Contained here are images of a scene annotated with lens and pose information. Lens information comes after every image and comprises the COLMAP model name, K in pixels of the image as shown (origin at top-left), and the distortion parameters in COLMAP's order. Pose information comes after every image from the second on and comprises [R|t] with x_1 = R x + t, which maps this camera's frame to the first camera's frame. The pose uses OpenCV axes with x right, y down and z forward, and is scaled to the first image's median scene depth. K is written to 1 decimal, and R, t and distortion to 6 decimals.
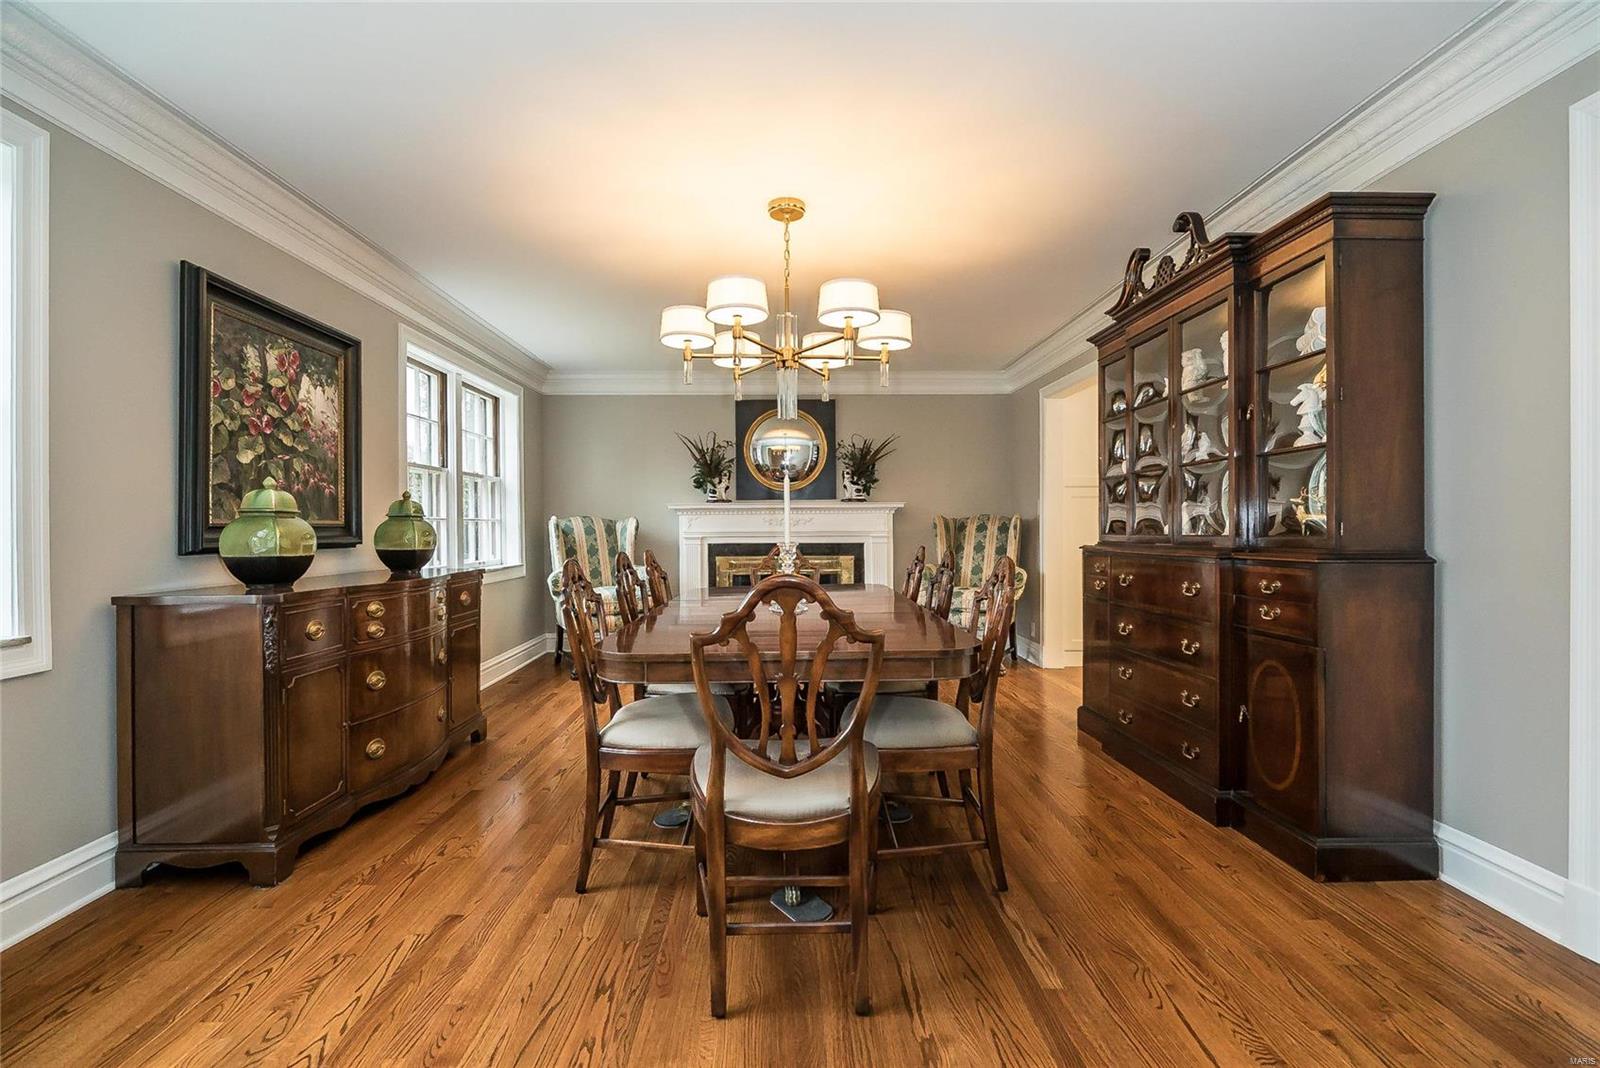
lens RADIAL K [[718.3, 0, 799.5], [0, 718.3, 523.4], [0, 0, 1]] dist [-0.004093, 0.000382]
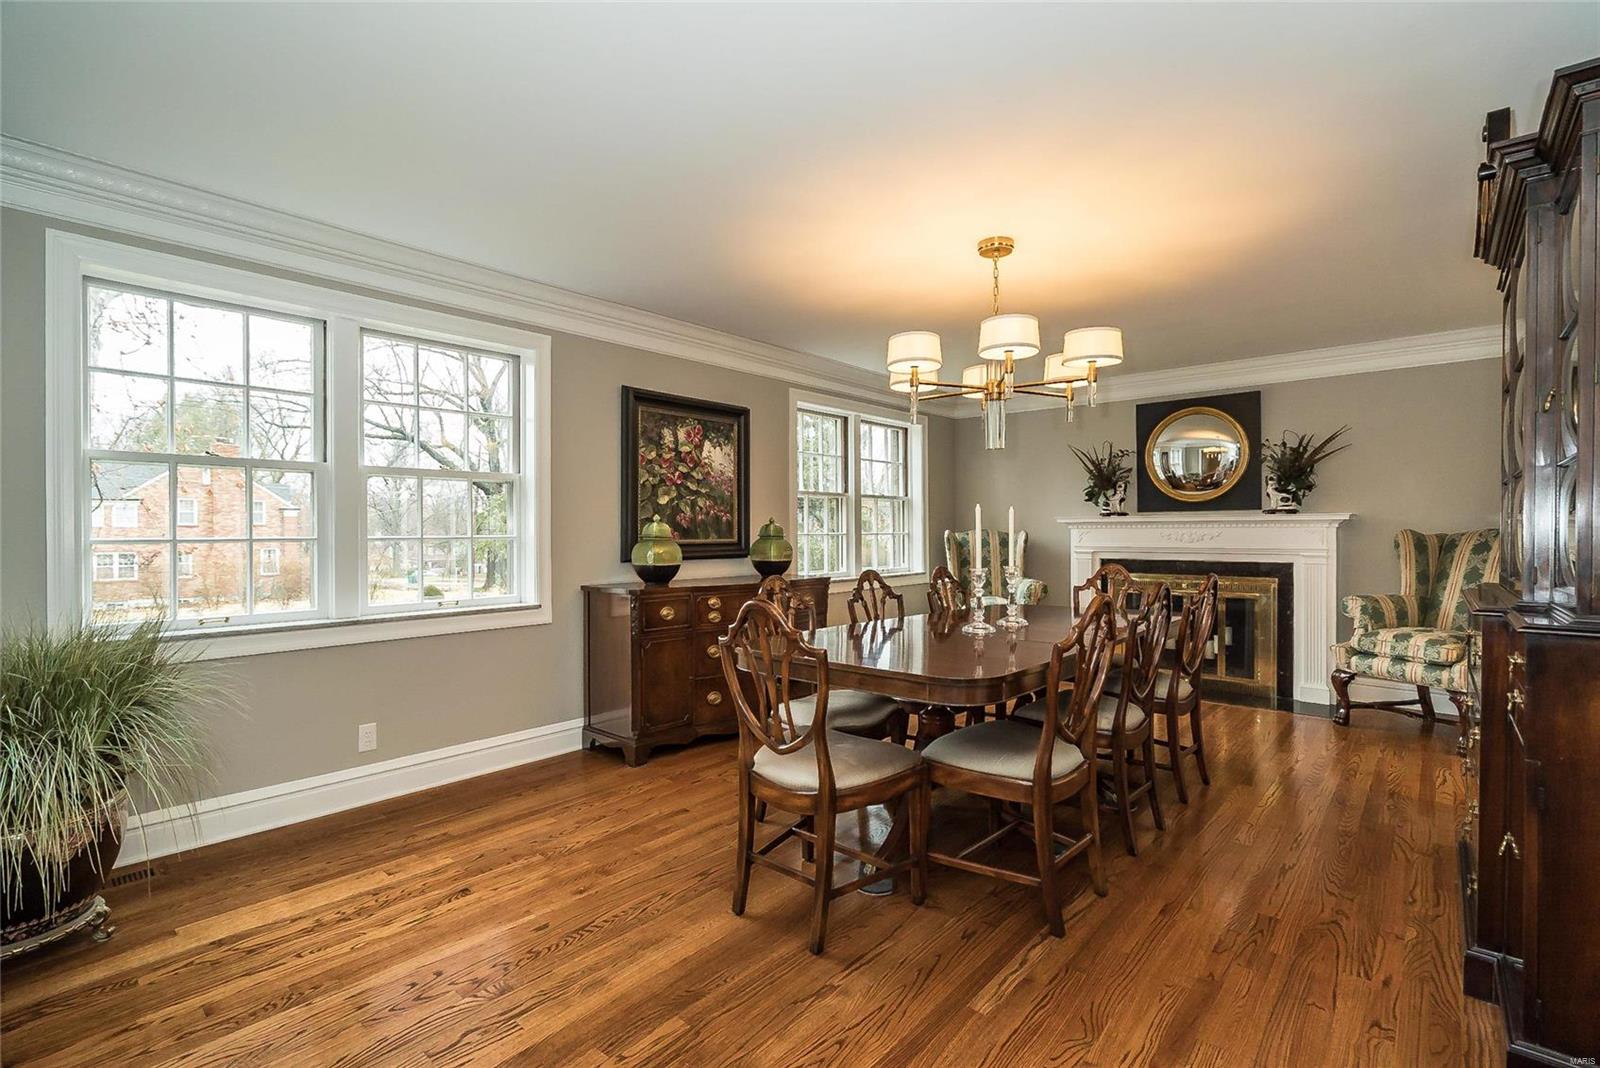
lens RADIAL K [[728.7, 0, 800.0], [0, 728.7, 534.0], [0, 0, 1]] dist [-0.003814, 0.000155]
pose [[0.735698, 0.007552, -0.677267, 0.491219], [0.000815, 0.999927, 0.012036, -0.034745], [0.677309, -0.009407, 0.735639, 0.026968]]
